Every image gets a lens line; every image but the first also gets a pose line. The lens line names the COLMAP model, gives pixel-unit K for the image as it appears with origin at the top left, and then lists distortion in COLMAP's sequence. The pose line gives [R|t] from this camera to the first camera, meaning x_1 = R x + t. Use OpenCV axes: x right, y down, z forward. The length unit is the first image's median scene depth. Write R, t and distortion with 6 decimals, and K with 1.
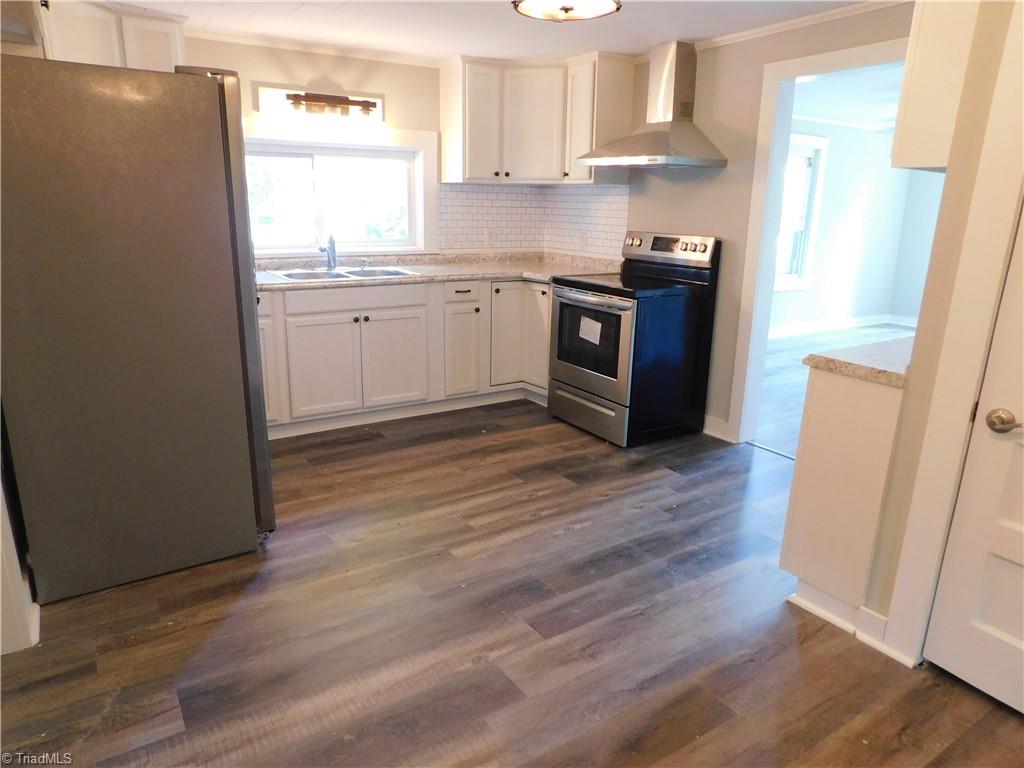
lens RADIAL K [[674.8, 0, 512.0], [0, 674.8, 384.0], [0, 0, 1]] dist [-0.072916, 0.055329]
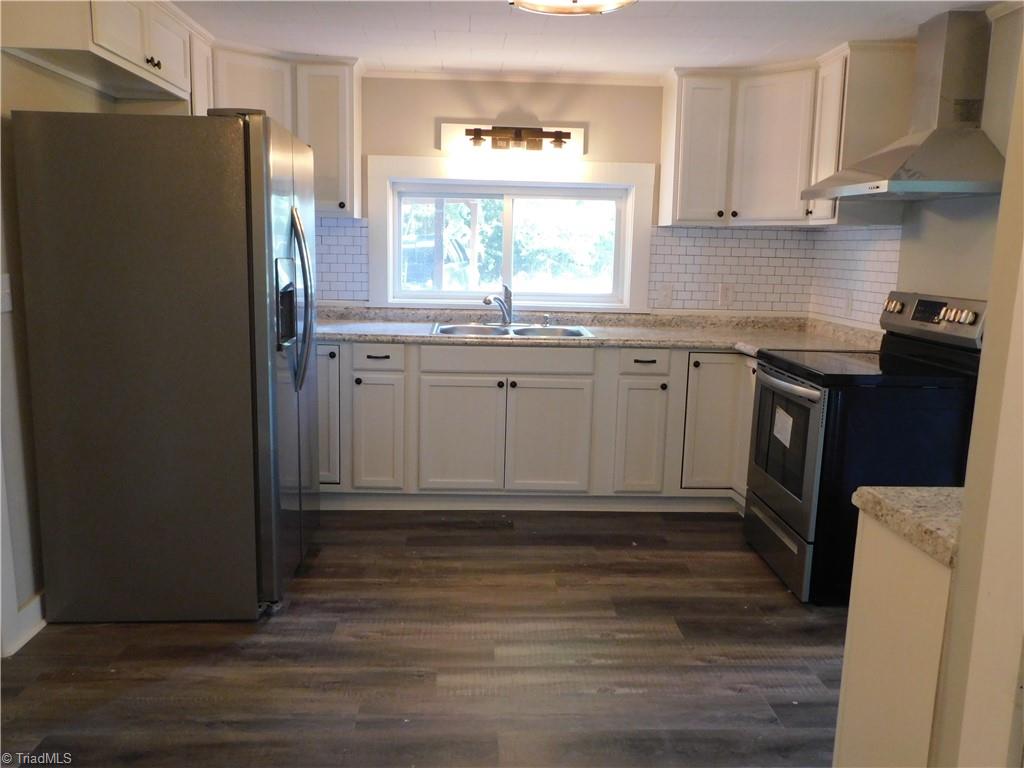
lens RADIAL K [[826.1, 0, 512.0], [0, 826.1, 384.0], [0, 0, 1]] dist [-0.003004, -0.000318]
pose [[0.863755, 0.082113, -0.497176, 0.279602], [-0.136010, 0.988006, -0.073117, -0.020485], [0.485209, 0.130776, 0.864563, 0.098519]]
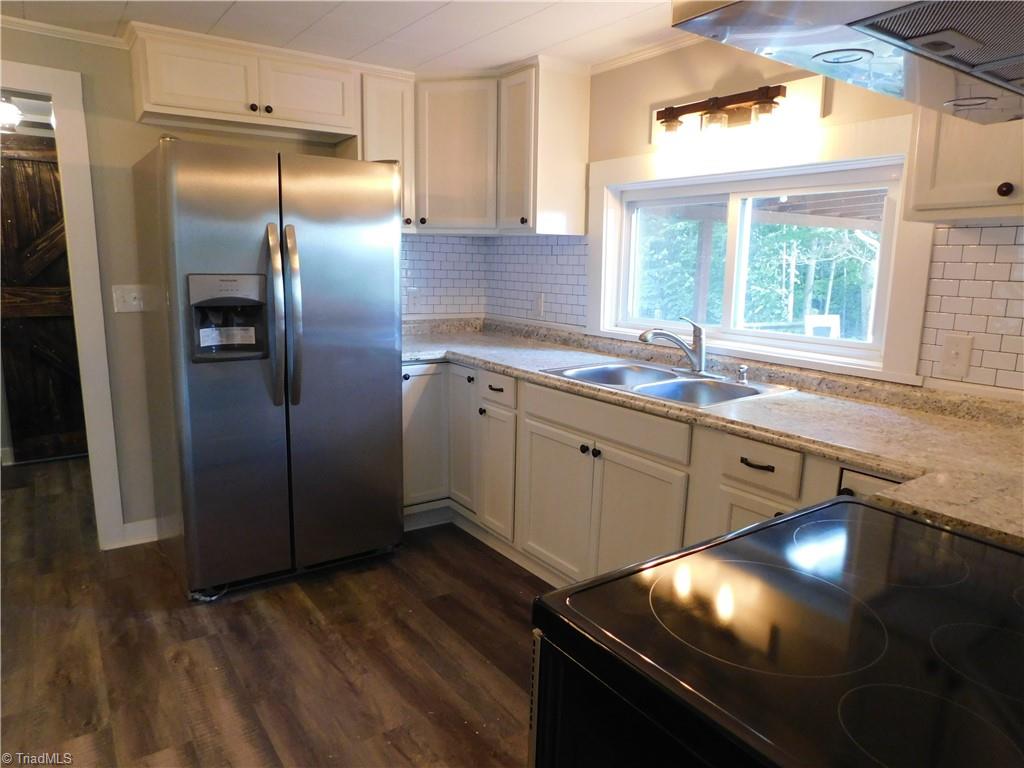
lens RADIAL K [[674.8, 0, 512.0], [0, 674.8, 384.0], [0, 0, 1]] dist [-0.072916, 0.055329]
pose [[0.035118, 0.159584, -0.986560, 0.353383], [-0.275699, 0.950408, 0.143922, -0.210861], [0.960602, 0.266940, 0.077373, 0.814090]]
